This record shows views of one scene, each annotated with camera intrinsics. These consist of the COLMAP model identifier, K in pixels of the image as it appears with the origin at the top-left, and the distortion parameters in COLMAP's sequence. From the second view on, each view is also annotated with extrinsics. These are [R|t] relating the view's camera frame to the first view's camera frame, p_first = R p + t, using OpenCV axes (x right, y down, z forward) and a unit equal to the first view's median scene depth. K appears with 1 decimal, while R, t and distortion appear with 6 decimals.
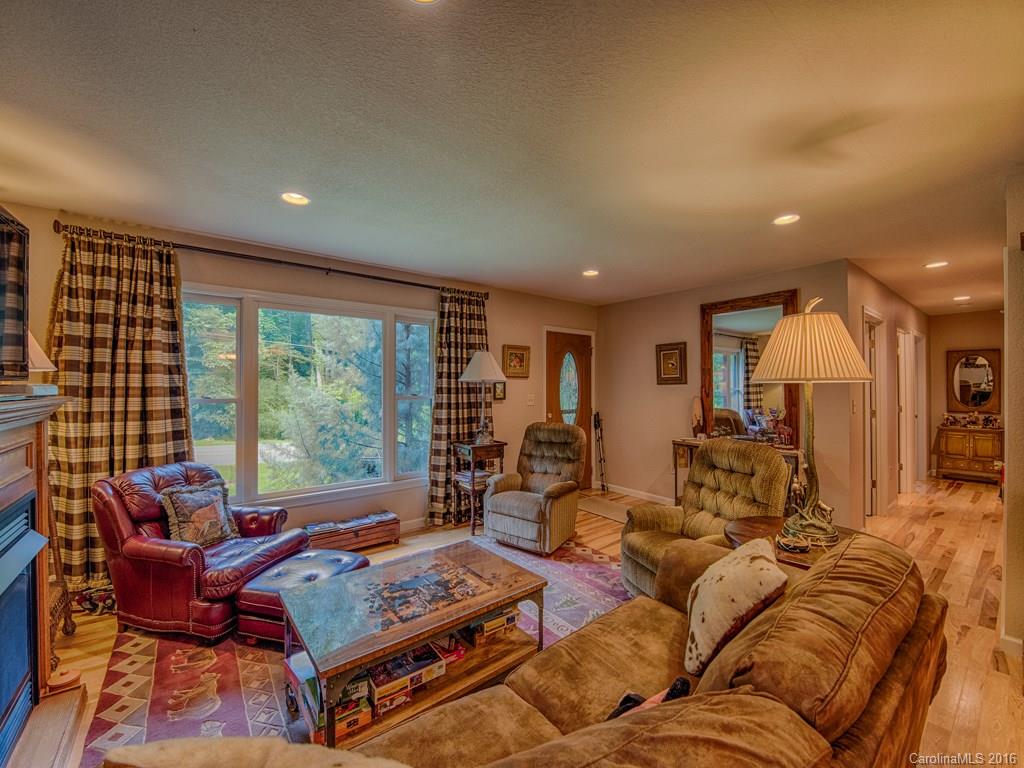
lens RADIAL K [[410.2, 0, 511.6], [0, 410.2, 378.7], [0, 0, 1]] dist [-0.021864, 0.000086]
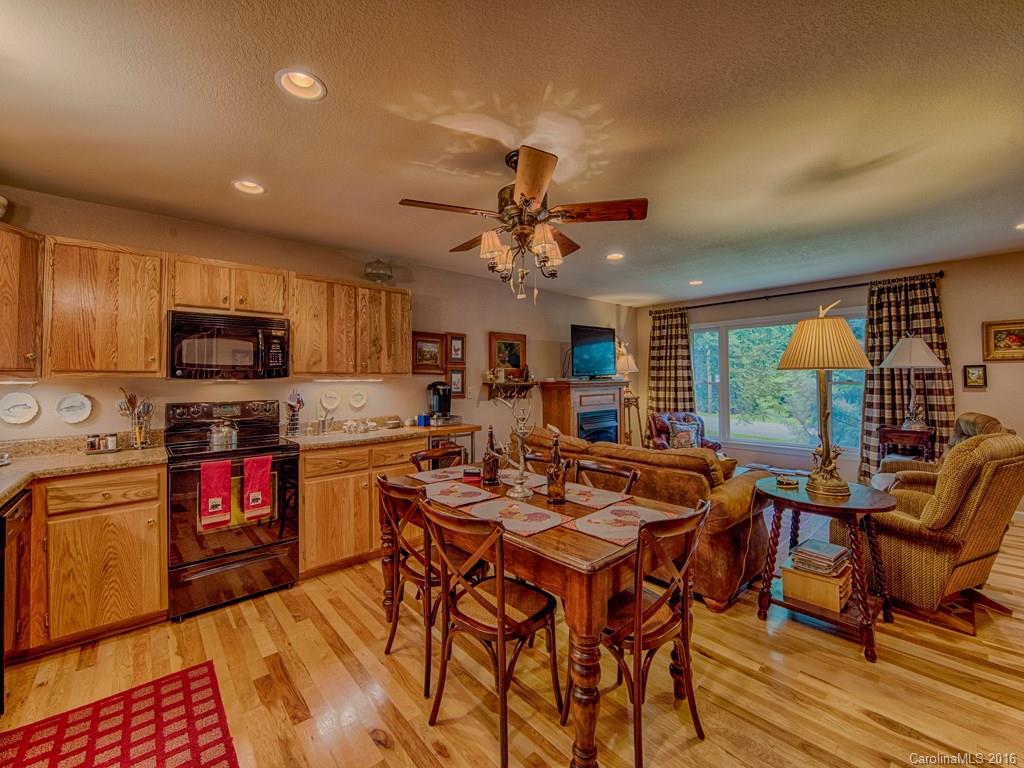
lens RADIAL K [[411.9, 0, 521.8], [0, 411.9, 364.4], [0, 0, 1]] dist [-0.023011, 0.000098]
pose [[0.089534, -0.035427, -0.995354, 1.286151], [0.030776, 0.998988, -0.032788, 0.001852], [0.995508, -0.027697, 0.090534, -0.046786]]
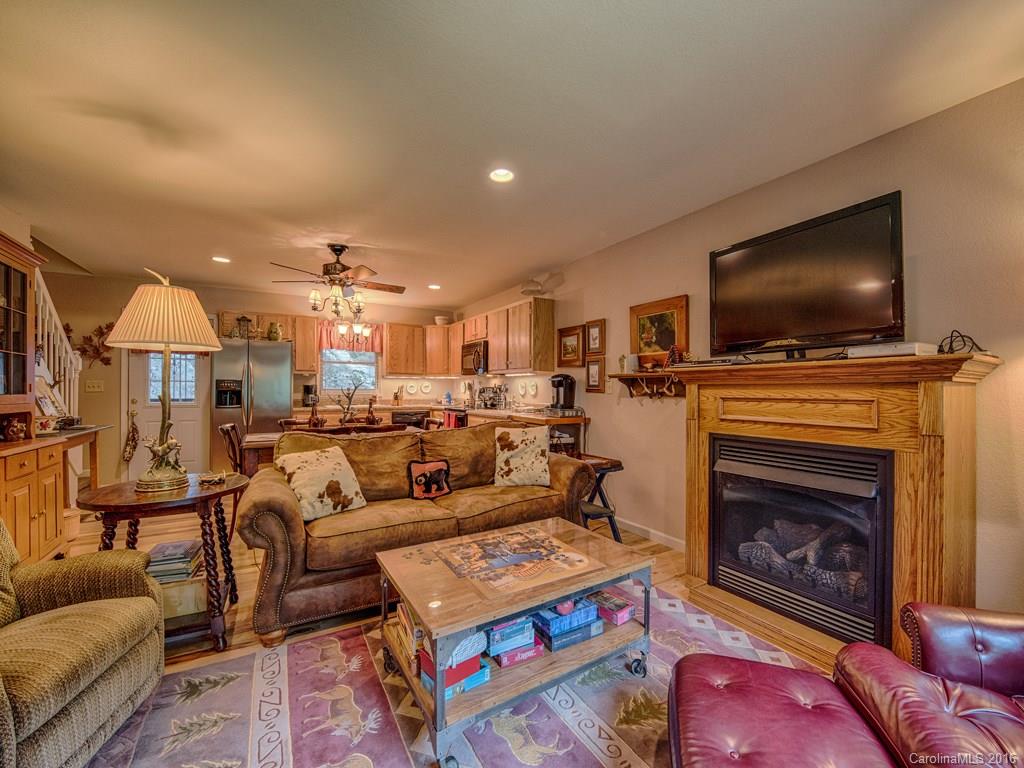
lens RADIAL K [[415.6, 0, 514.0], [0, 415.6, 387.1], [0, 0, 1]] dist [-0.018619, 0.000033]
pose [[-0.991445, -0.000412, 0.130524, -0.240196], [-0.003816, 0.999659, -0.025825, 0.093615], [-0.130469, -0.026102, -0.991109, 1.323495]]
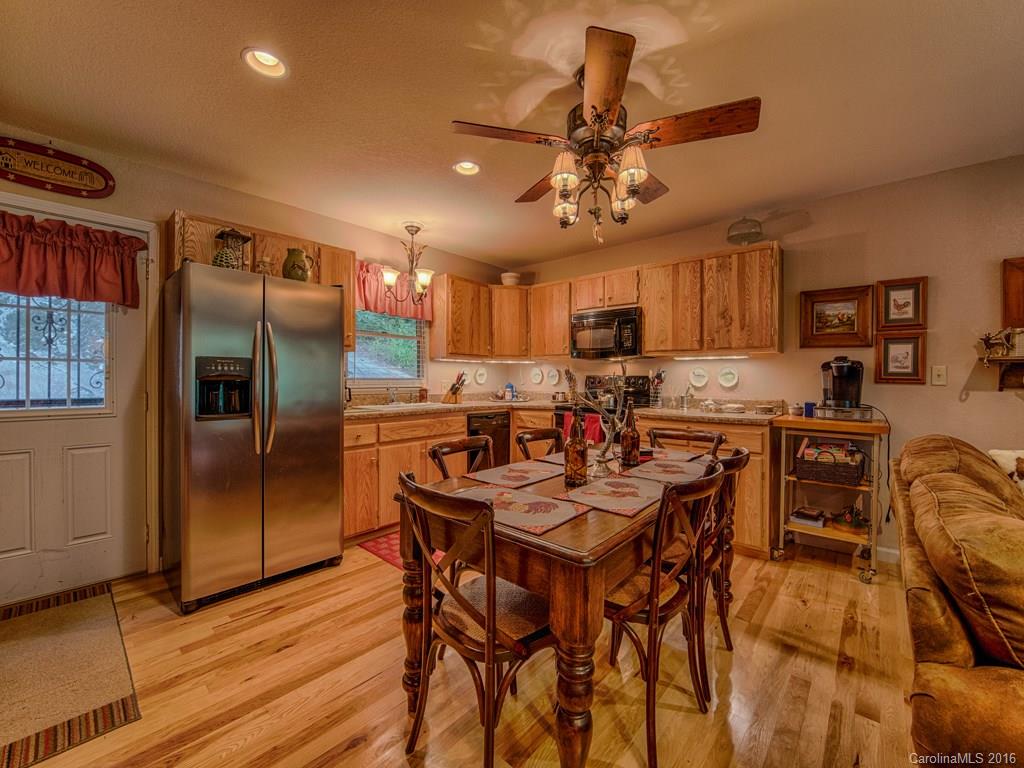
lens RADIAL K [[410.2, 0, 511.6], [0, 410.2, 378.7], [0, 0, 1]] dist [-0.021864, 0.000086]
pose [[-0.983428, -0.002008, -0.181288, 0.774300], [0.001541, 0.999810, -0.019433, 0.079143], [0.181292, -0.019391, -0.983238, 0.628199]]
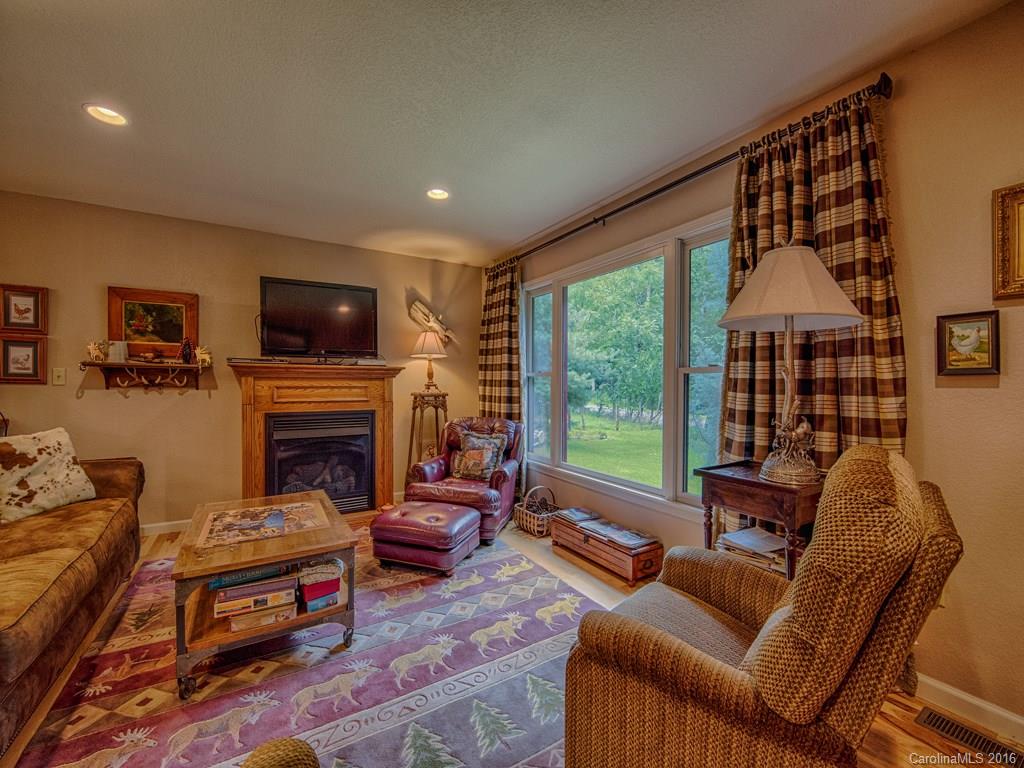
lens RADIAL K [[410.2, 0, 511.6], [0, 410.2, 378.7], [0, 0, 1]] dist [-0.021864, 0.000086]
pose [[-0.107265, -0.008215, -0.994197, 0.554244], [0.016594, 0.999812, -0.010052, 0.091746], [0.994092, -0.017576, -0.107109, 1.213977]]
